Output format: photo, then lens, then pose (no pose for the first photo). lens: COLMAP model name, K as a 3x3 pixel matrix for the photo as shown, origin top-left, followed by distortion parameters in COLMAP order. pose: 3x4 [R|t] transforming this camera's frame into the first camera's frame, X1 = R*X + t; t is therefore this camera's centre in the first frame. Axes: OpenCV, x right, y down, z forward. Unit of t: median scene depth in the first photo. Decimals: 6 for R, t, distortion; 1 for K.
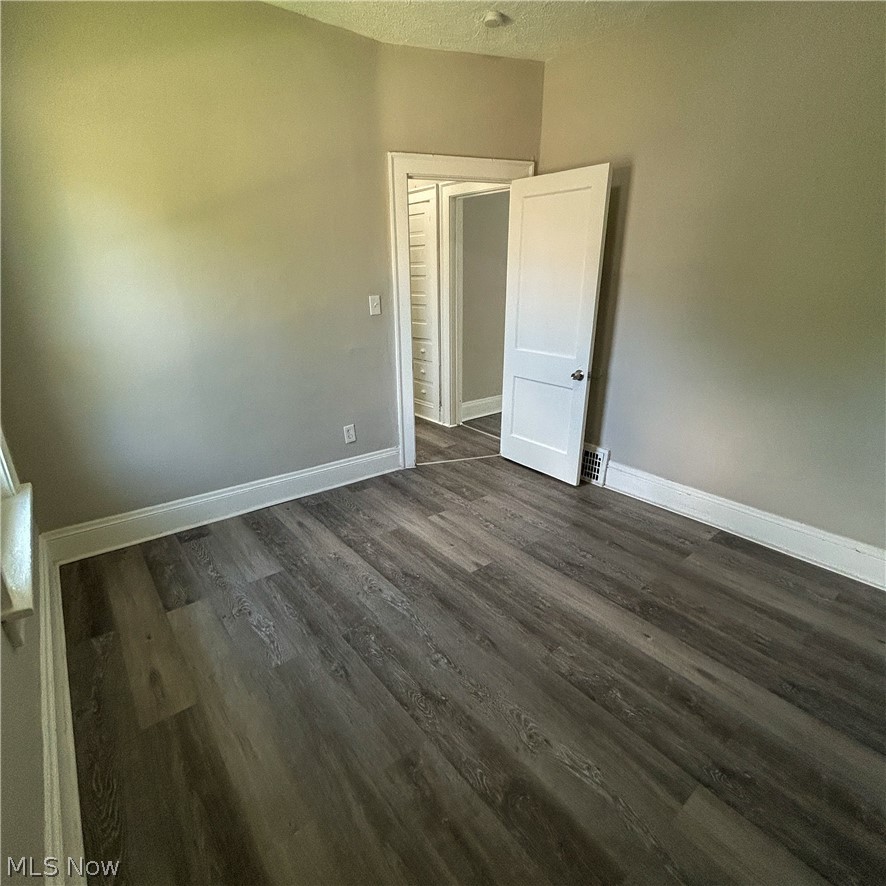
lens RADIAL K [[480.9, 0, 443.0], [0, 480.9, 443.0], [0, 0, 1]] dist [-0.005597, 0.002127]
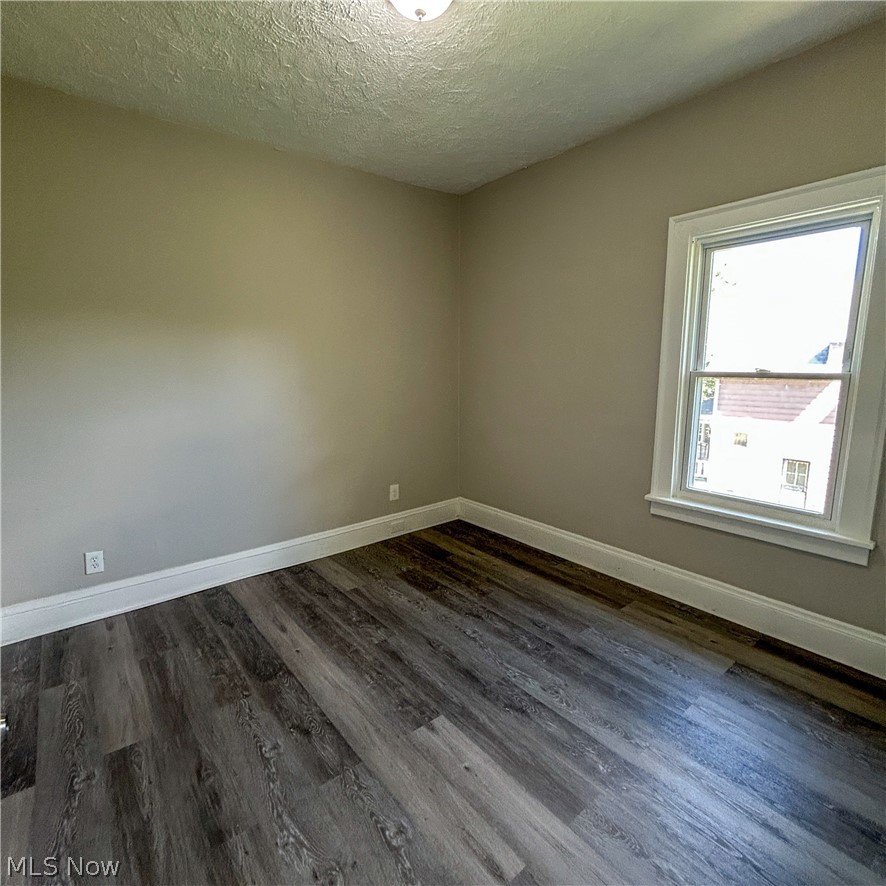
lens RADIAL K [[480.9, 0, 443.0], [0, 480.9, 443.0], [0, 0, 1]] dist [-0.005597, 0.002127]
pose [[-0.999963, 0.007894, 0.003414, 0.055003], [0.008566, 0.878519, 0.477631, -0.560088], [0.000772, 0.477642, -0.878554, 1.650562]]
